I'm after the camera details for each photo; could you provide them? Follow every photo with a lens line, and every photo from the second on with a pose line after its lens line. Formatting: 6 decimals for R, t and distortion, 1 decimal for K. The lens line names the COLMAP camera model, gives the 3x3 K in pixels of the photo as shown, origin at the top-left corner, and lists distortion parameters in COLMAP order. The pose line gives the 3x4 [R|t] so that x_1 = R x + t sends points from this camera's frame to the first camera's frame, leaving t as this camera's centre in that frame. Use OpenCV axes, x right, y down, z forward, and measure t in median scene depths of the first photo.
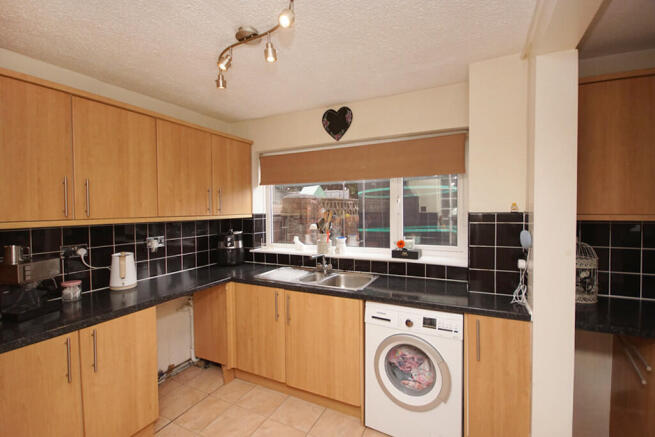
lens RADIAL K [[276.9, 0, 327.2], [0, 276.9, 209.8], [0, 0, 1]] dist [0.001247, -0.000038]
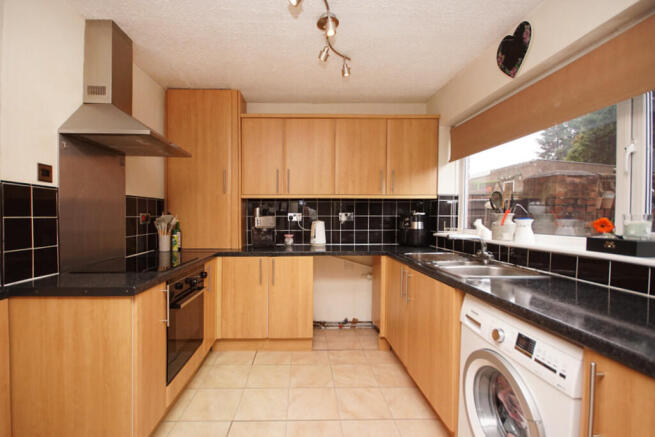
lens RADIAL K [[290.3, 0, 327.5], [0, 290.3, 218.5], [0, 0, 1]] dist [-0.000731, -0.000325]
pose [[0.499959, 0.013360, -0.865946, 0.456216], [-0.003411, 0.999904, 0.013457, 0.098545], [0.866042, -0.003774, 0.499956, 0.244662]]
